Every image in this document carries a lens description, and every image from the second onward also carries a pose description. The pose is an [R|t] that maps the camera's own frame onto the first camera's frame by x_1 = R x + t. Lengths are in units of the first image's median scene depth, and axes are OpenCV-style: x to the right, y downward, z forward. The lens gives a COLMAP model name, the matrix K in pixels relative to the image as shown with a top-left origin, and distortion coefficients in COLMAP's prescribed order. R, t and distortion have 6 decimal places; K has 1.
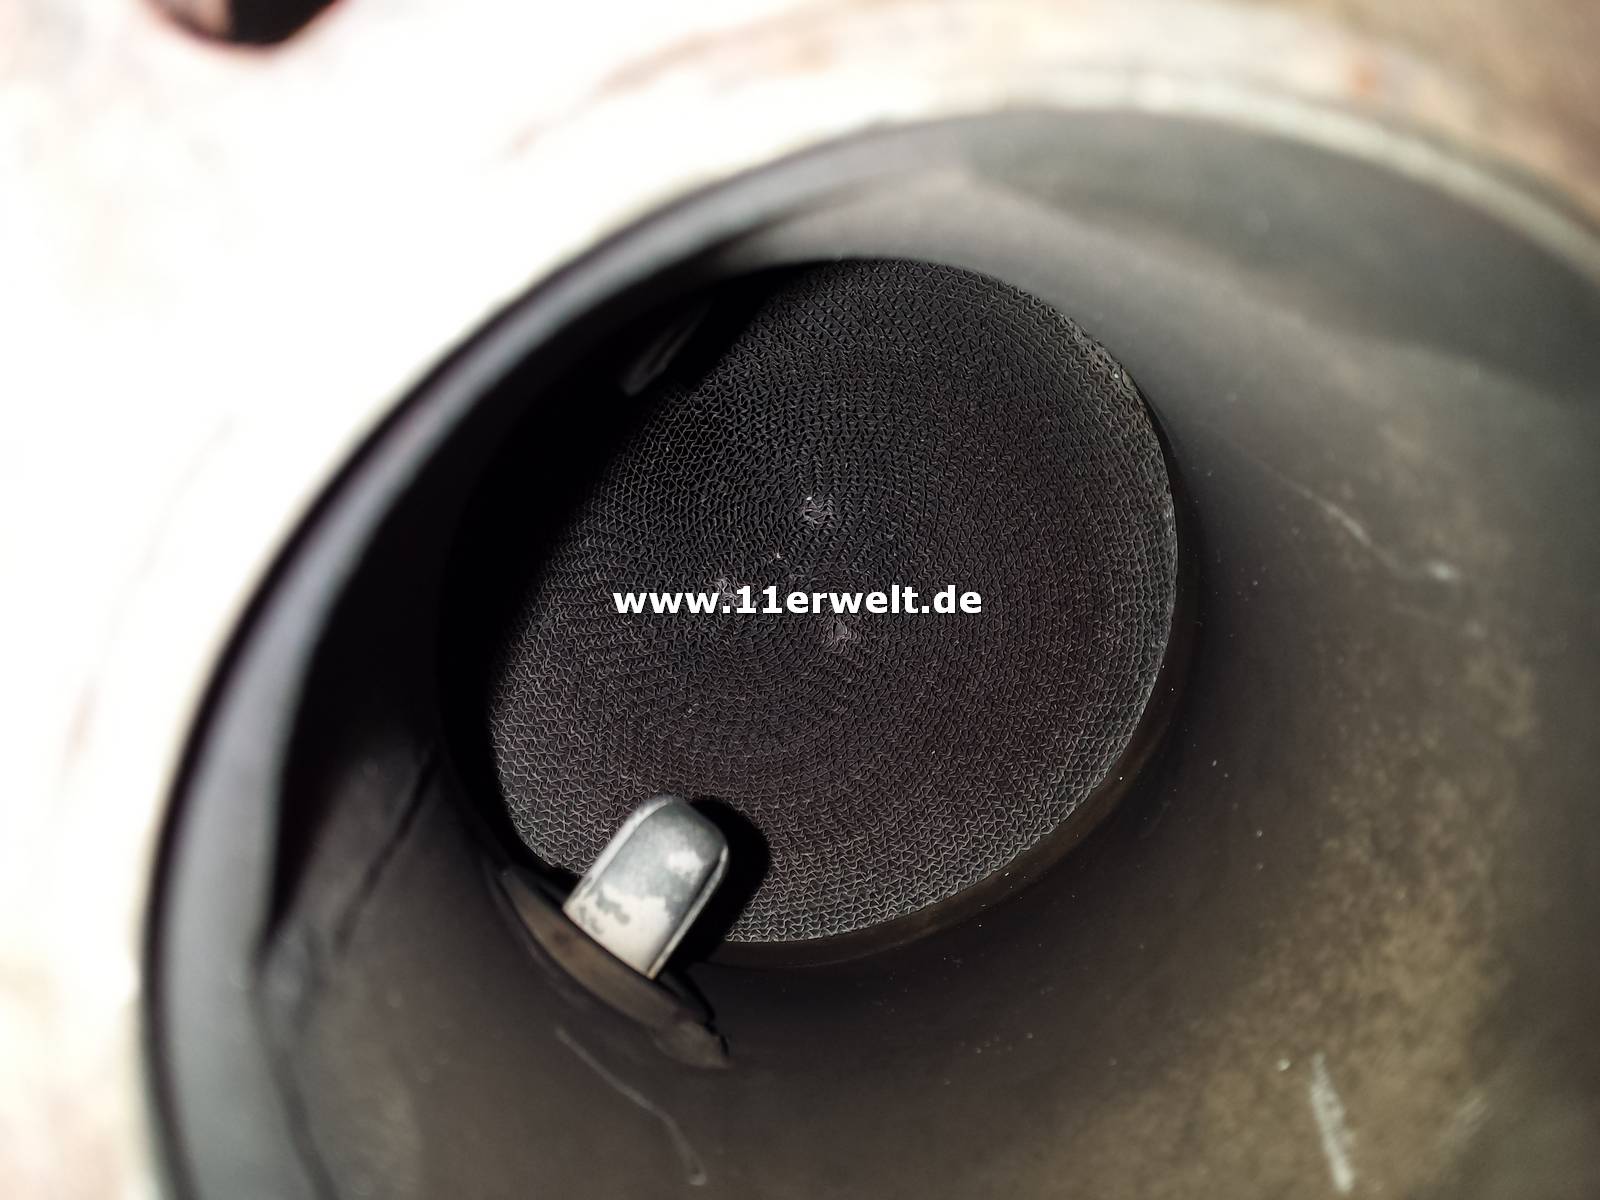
lens RADIAL K [[1454.8, 0, 760.6], [0, 1454.8, 571.1], [0, 0, 1]] dist [0.142647, -0.302177]
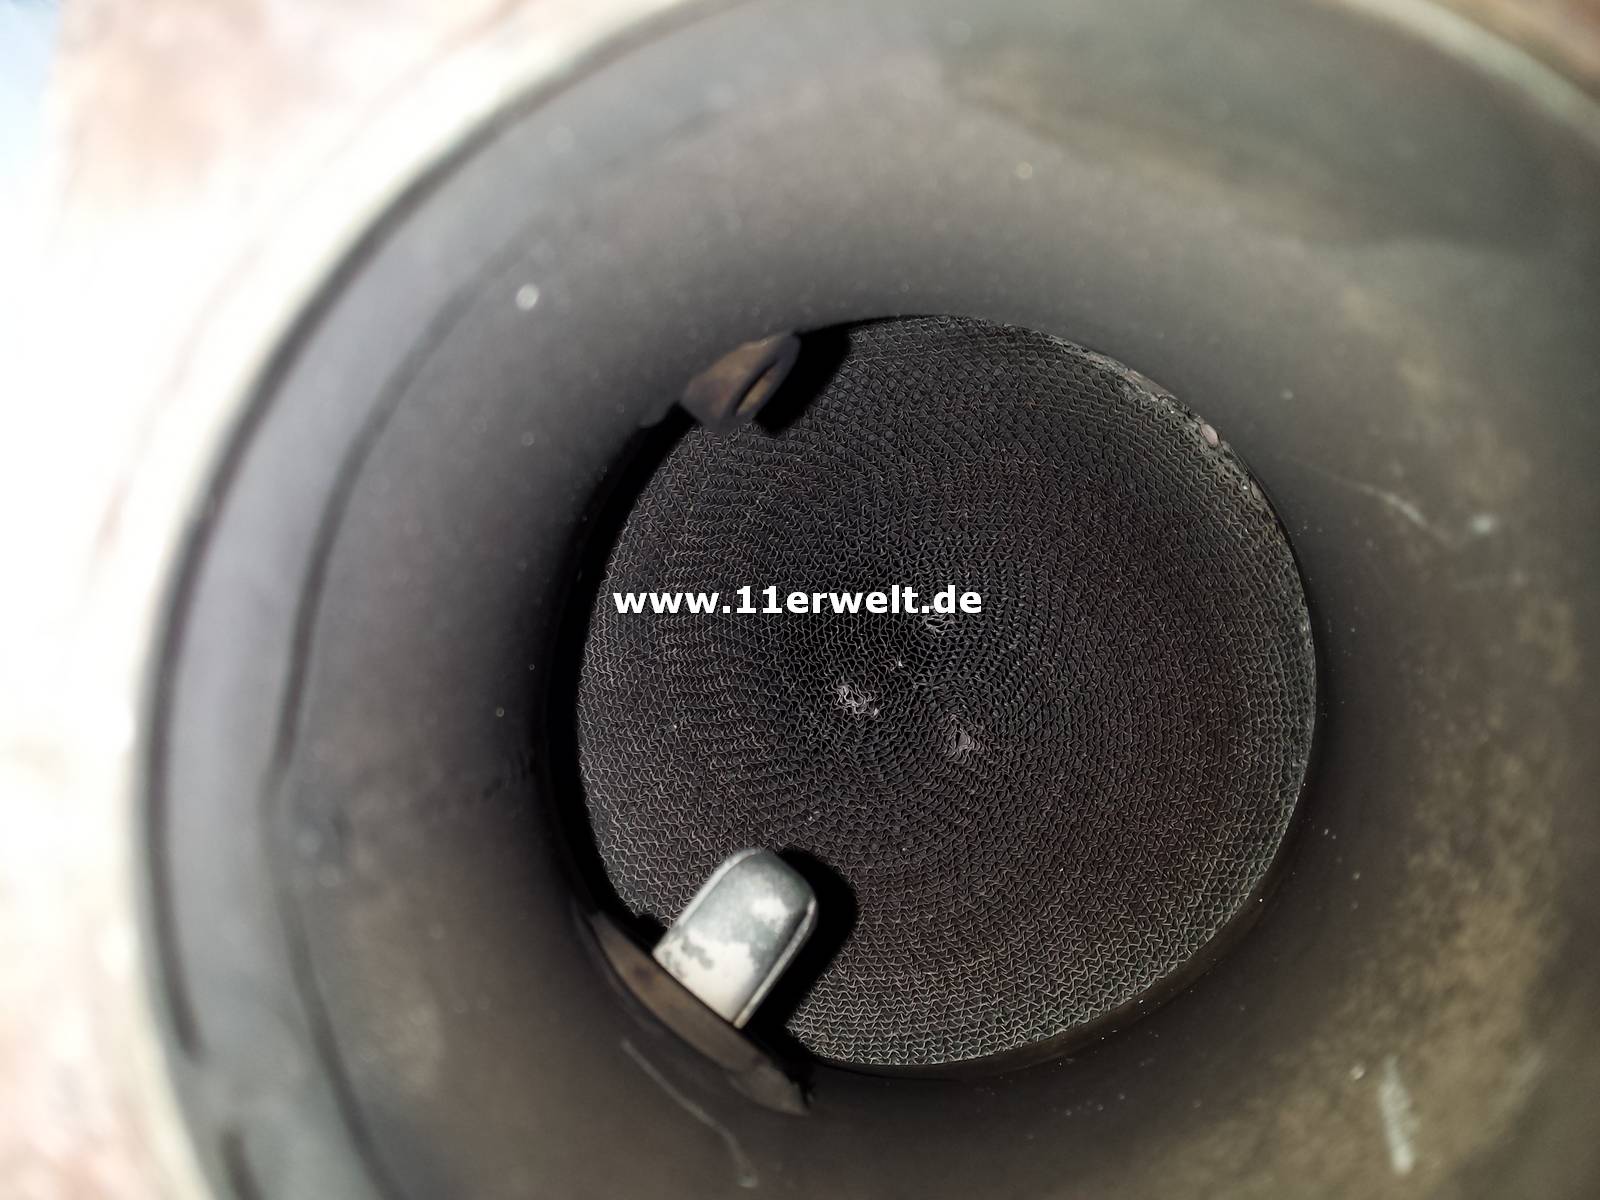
lens RADIAL K [[1454.8, 0, 760.6], [0, 1454.8, 571.1], [0, 0, 1]] dist [0.142647, -0.302177]
pose [[0.992660, 0.001901, -0.120923, 0.038196], [-0.018630, 0.990345, -0.137371, 0.066294], [0.119495, 0.138615, 0.983111, -0.009137]]
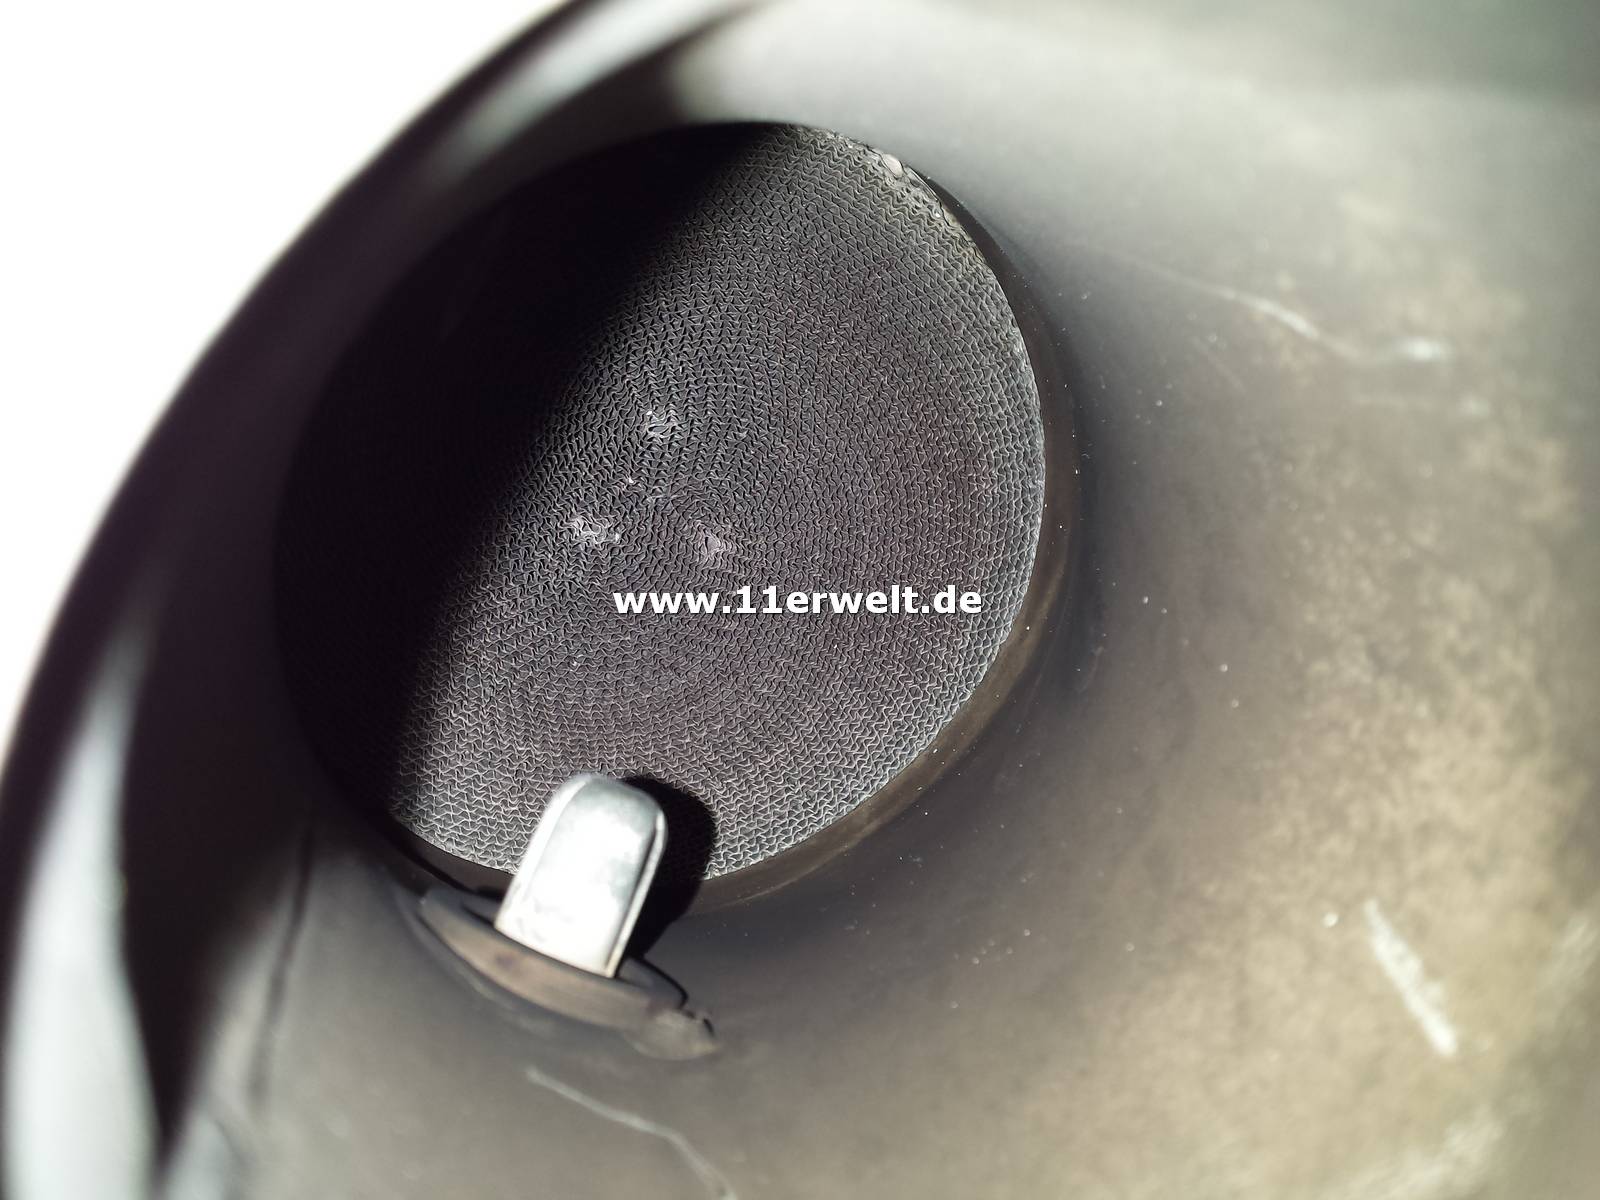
lens RADIAL K [[1454.8, 0, 760.6], [0, 1454.8, 571.1], [0, 0, 1]] dist [0.142647, -0.302177]
pose [[0.969680, -0.223609, 0.098588, -0.012102], [0.216359, 0.973106, 0.079079, -0.009735], [-0.113619, -0.055351, 0.991981, 0.065405]]
